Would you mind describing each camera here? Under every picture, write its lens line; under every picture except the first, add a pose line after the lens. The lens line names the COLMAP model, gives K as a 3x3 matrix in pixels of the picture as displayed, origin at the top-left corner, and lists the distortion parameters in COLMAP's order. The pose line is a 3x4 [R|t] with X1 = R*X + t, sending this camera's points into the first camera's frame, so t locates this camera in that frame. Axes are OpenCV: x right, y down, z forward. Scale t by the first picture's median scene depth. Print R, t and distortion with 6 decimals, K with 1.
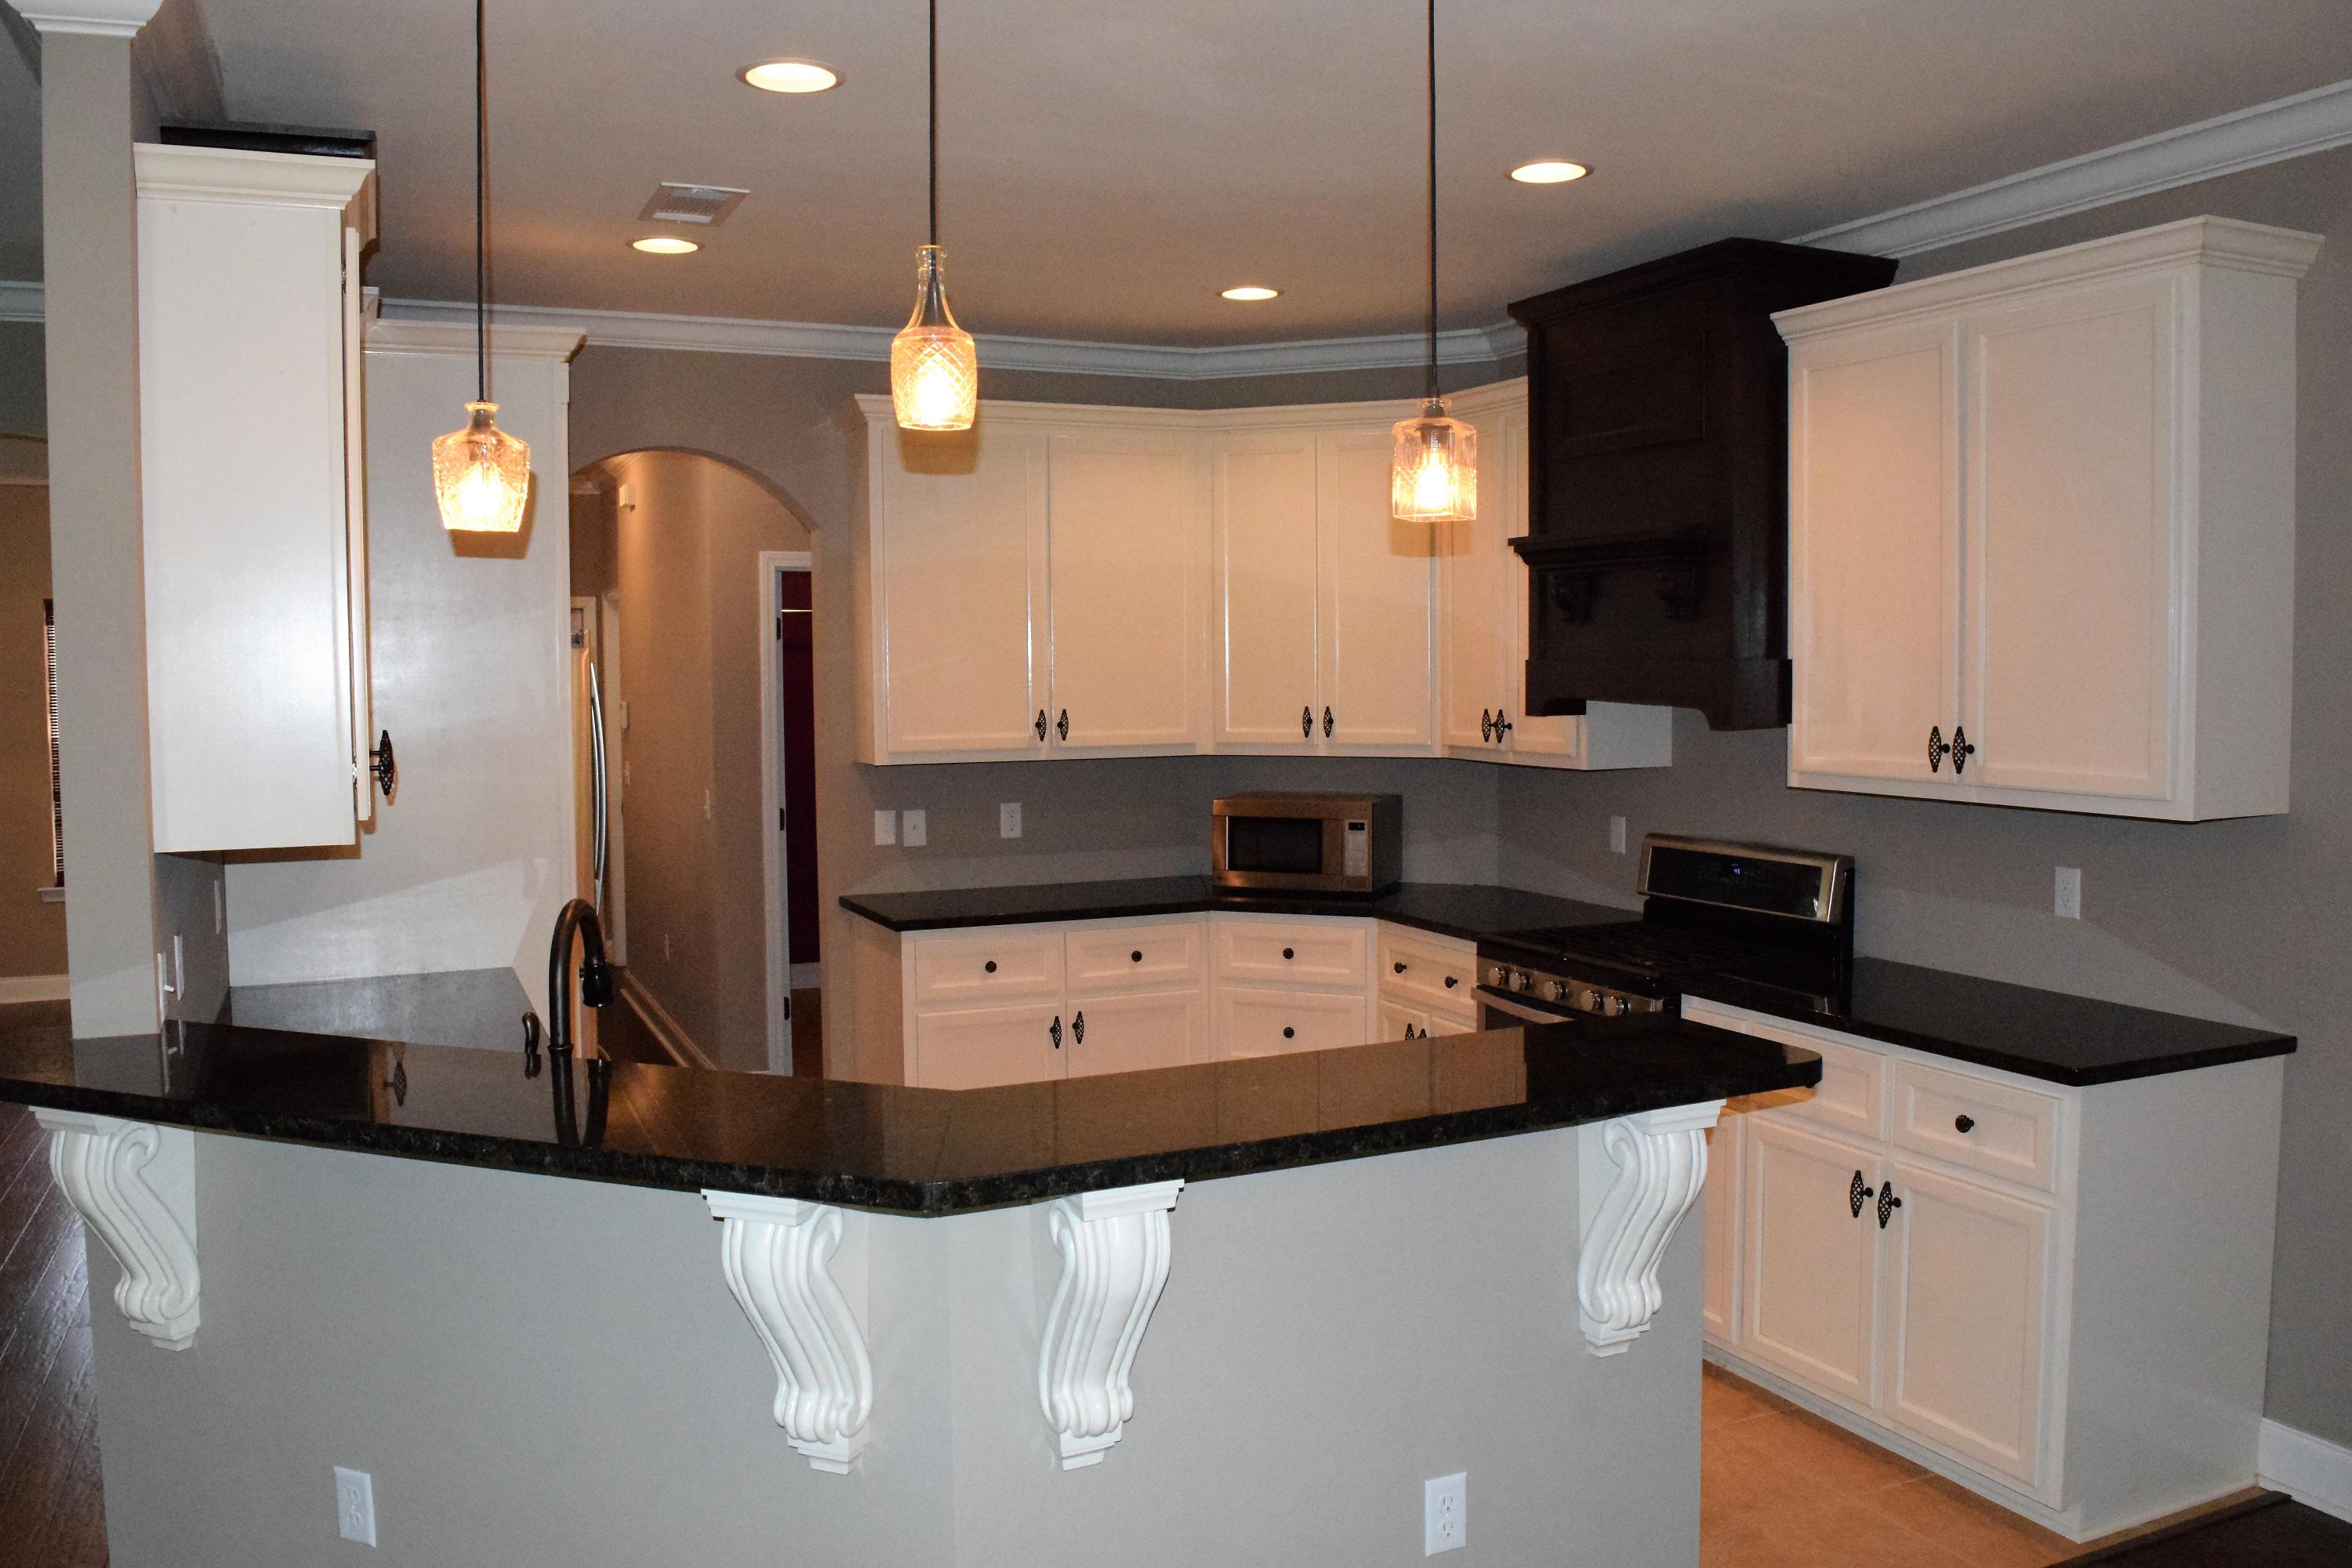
lens RADIAL K [[1823.6, 0, 1179.0], [0, 1823.6, 729.9], [0, 0, 1]] dist [-0.097162, -0.002136]
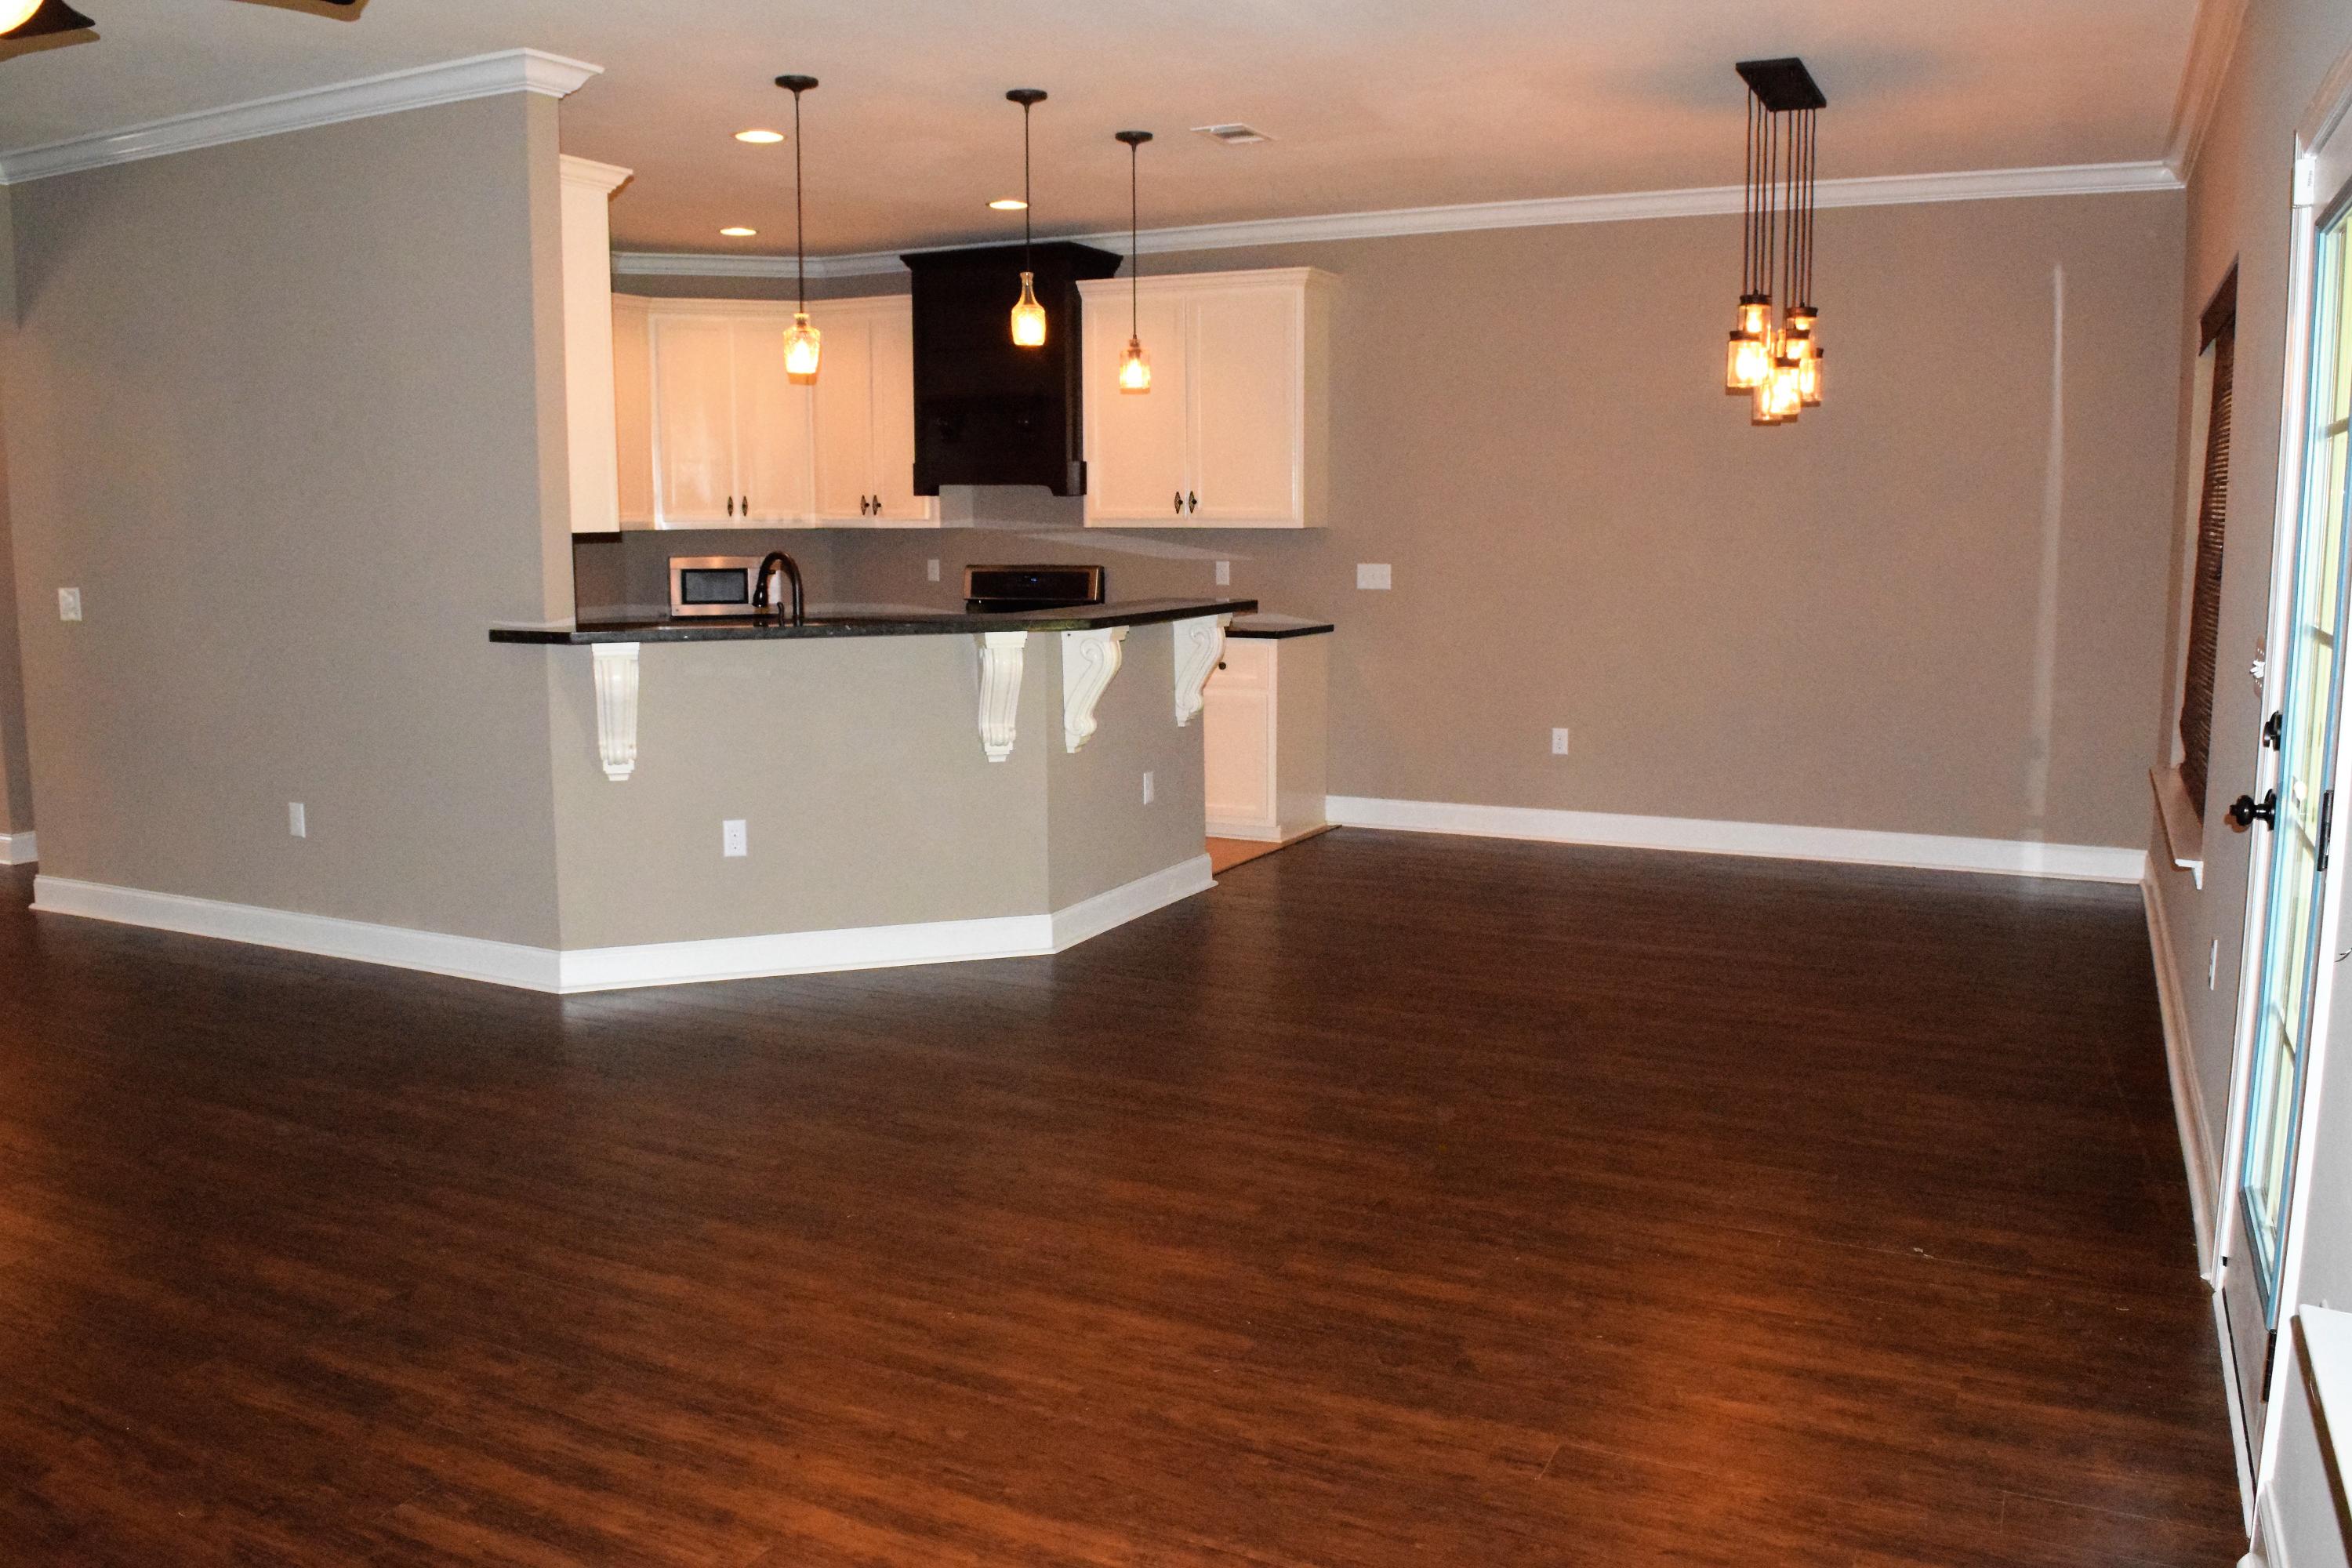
lens RADIAL K [[1843.4, 0, 1176.8], [0, 1843.4, 763.3], [0, 0, 1]] dist [-0.079581, -0.000532]
pose [[0.771875, -0.079841, 0.630742, -0.752413], [0.020341, 0.994677, 0.101016, 0.075179], [-0.635449, -0.065142, 0.769390, -0.533211]]
